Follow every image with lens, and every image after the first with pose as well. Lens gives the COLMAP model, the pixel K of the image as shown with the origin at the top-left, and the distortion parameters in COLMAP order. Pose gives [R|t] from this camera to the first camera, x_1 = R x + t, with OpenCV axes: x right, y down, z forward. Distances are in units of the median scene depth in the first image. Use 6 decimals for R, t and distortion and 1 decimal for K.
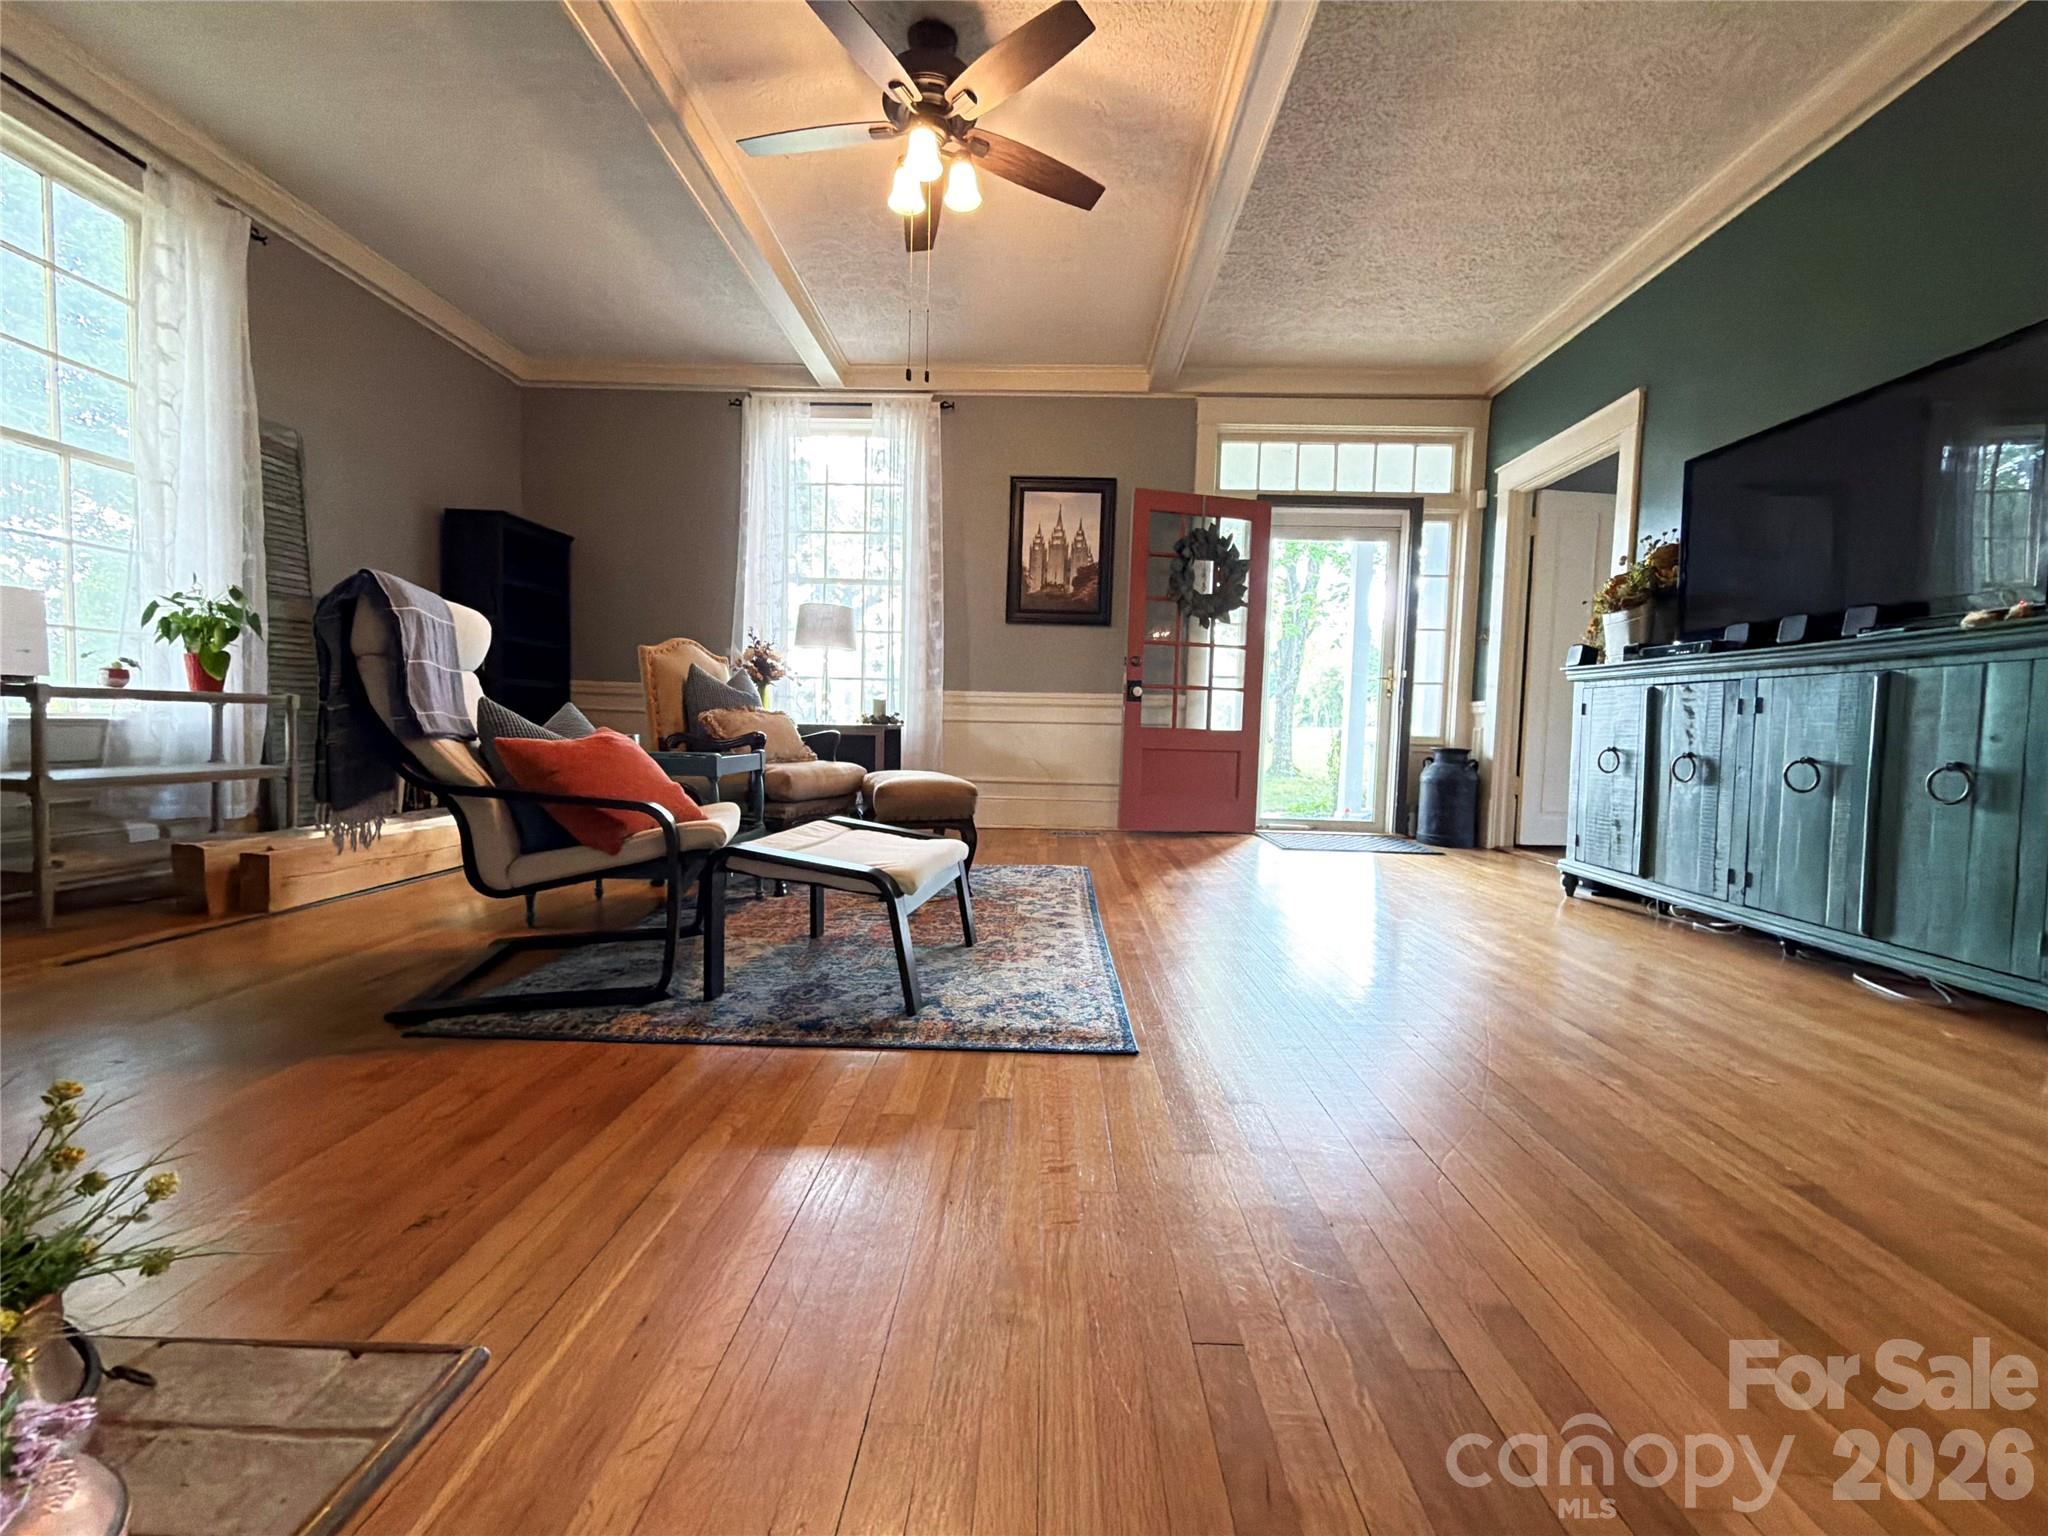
lens RADIAL K [[822.7, 0, 1021.7], [0, 822.7, 765.2], [0, 0, 1]] dist [0.000781, -0.000363]
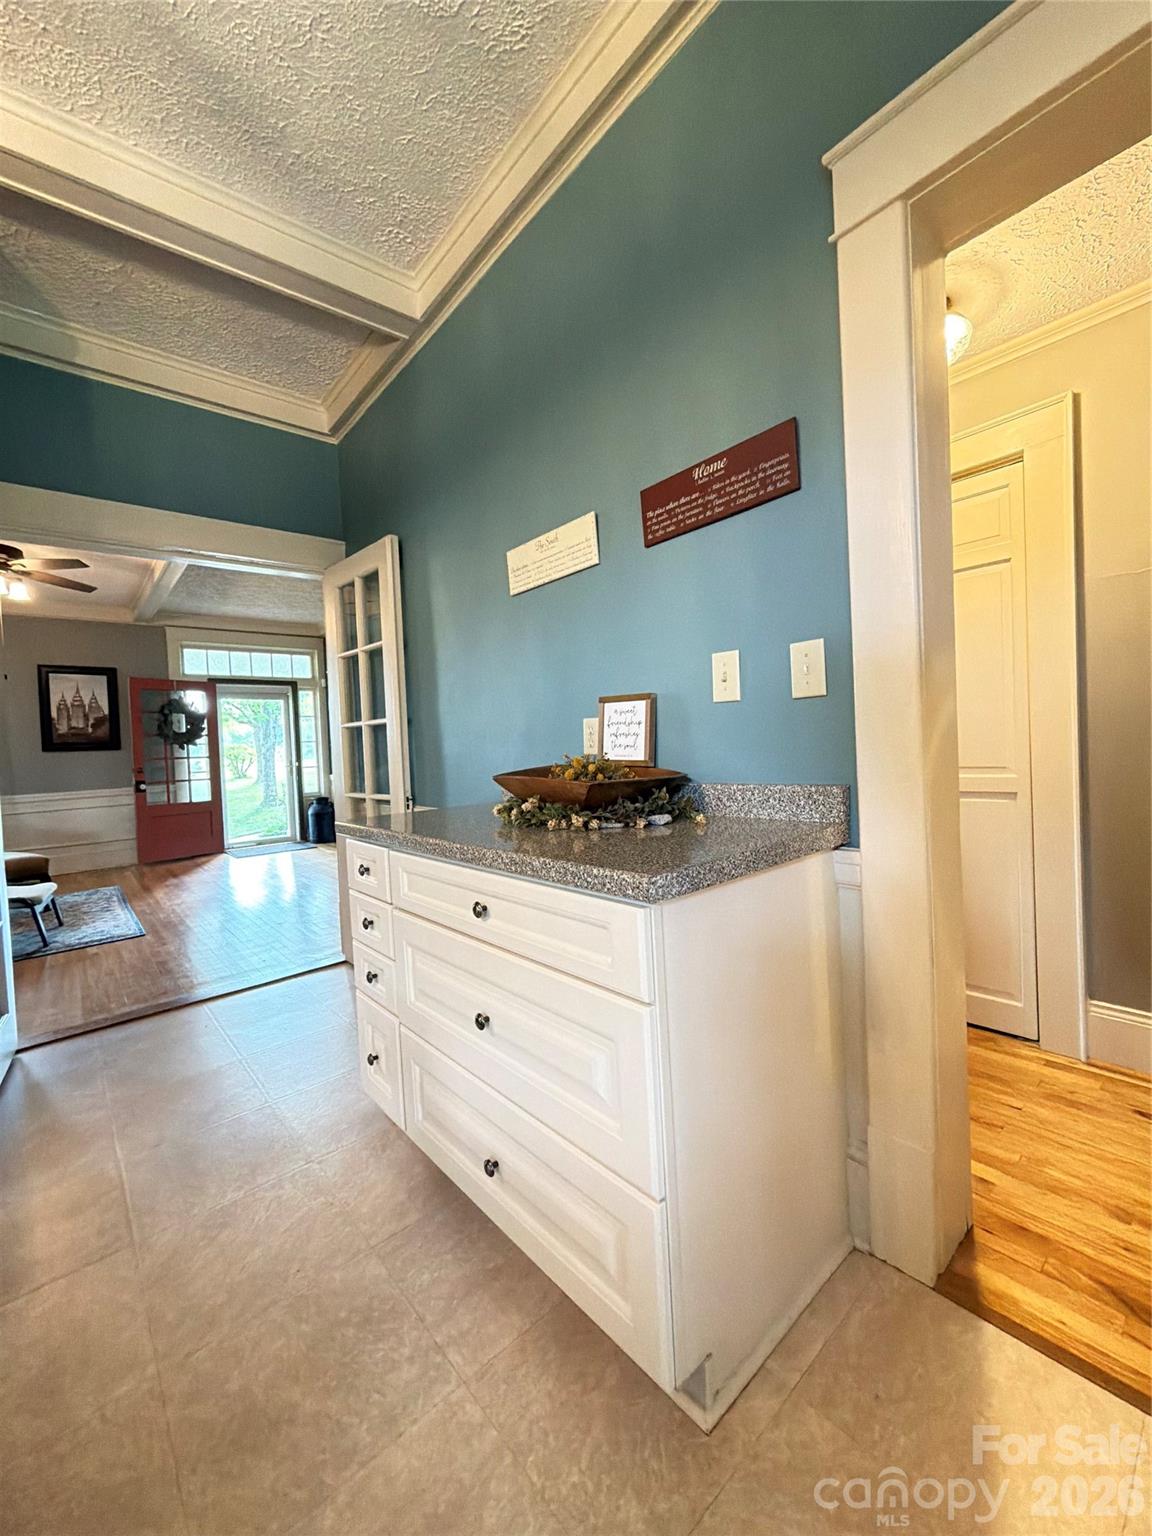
lens RADIAL K [[617.0, 0, 581.5], [0, 617.0, 762.4], [0, 0, 1]] dist [0.000781, -0.000363]
pose [[0.733674, -0.078084, 0.675000, -0.063836], [0.095815, 0.995338, 0.010997, -0.062527], [-0.672713, 0.056606, 0.737735, -0.650199]]
